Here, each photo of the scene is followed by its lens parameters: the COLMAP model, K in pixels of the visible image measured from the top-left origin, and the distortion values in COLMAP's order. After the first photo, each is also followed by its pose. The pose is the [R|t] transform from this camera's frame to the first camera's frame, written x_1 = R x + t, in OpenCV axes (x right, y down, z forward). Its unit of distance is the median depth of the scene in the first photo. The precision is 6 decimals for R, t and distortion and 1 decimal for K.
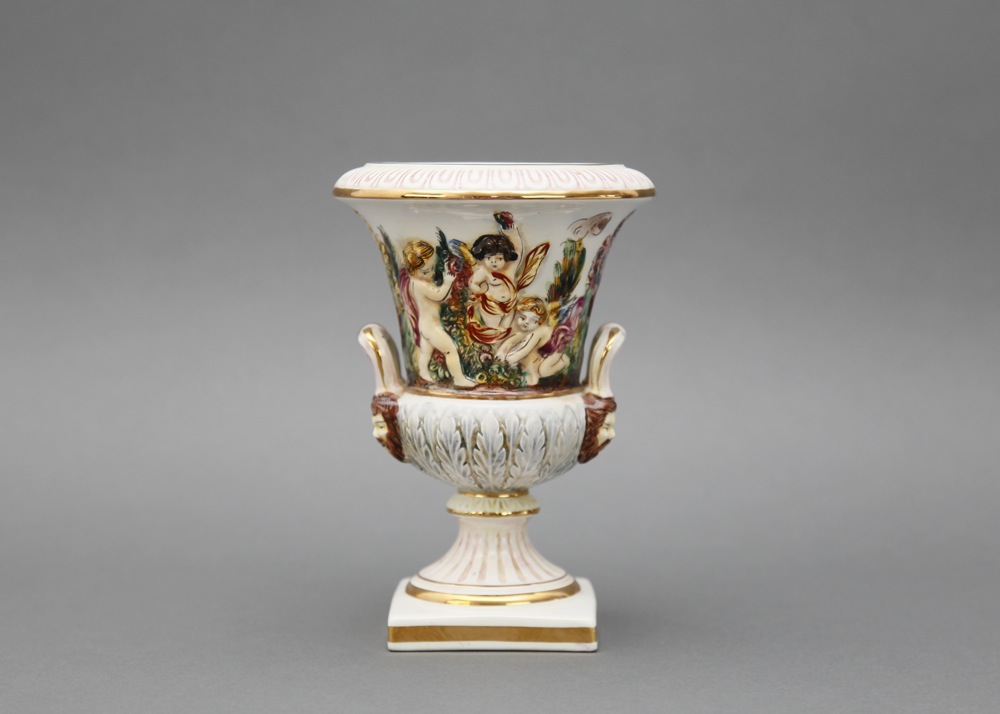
lens RADIAL K [[2059.9, 0, 500.0], [0, 2059.9, 357.0], [0, 0, 1]] dist [0.041155, 0.016358]
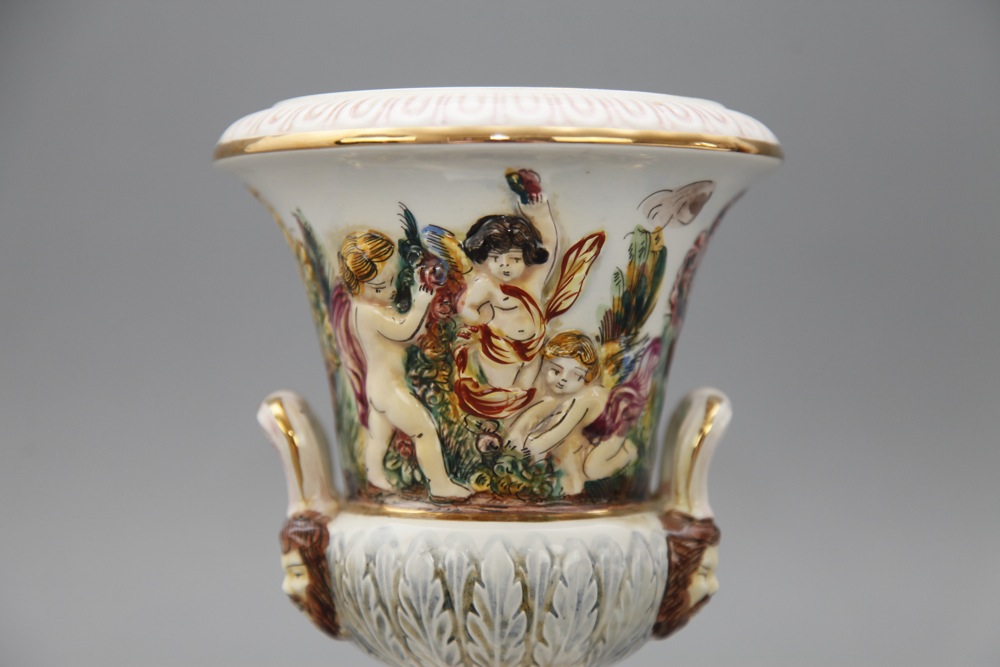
lens RADIAL K [[2630.5, 0, 503.1], [0, 2630.5, 283.5], [0, 0, 1]] dist [0.333999, -0.204359]
pose [[0.999884, -0.002722, 0.014995, -0.013362], [0.003956, 0.996554, -0.082853, 0.015804], [-0.014717, 0.082903, 0.996449, 0.294585]]
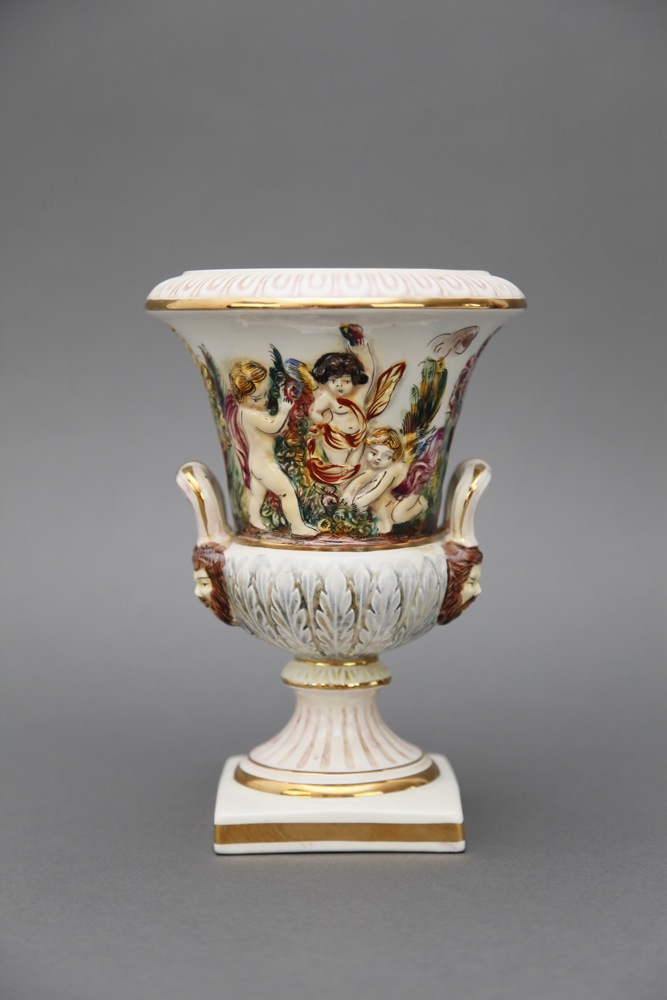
lens RADIAL K [[2035.7, 0, 333.5], [0, 2035.7, 500.0], [0, 0, 1]] dist [0.214262, -0.575962]
pose [[0.999932, -0.006761, 0.009553, -0.013076], [0.006756, 0.999977, 0.000577, -0.000467], [-0.009557, -0.000512, 0.999954, 0.171393]]
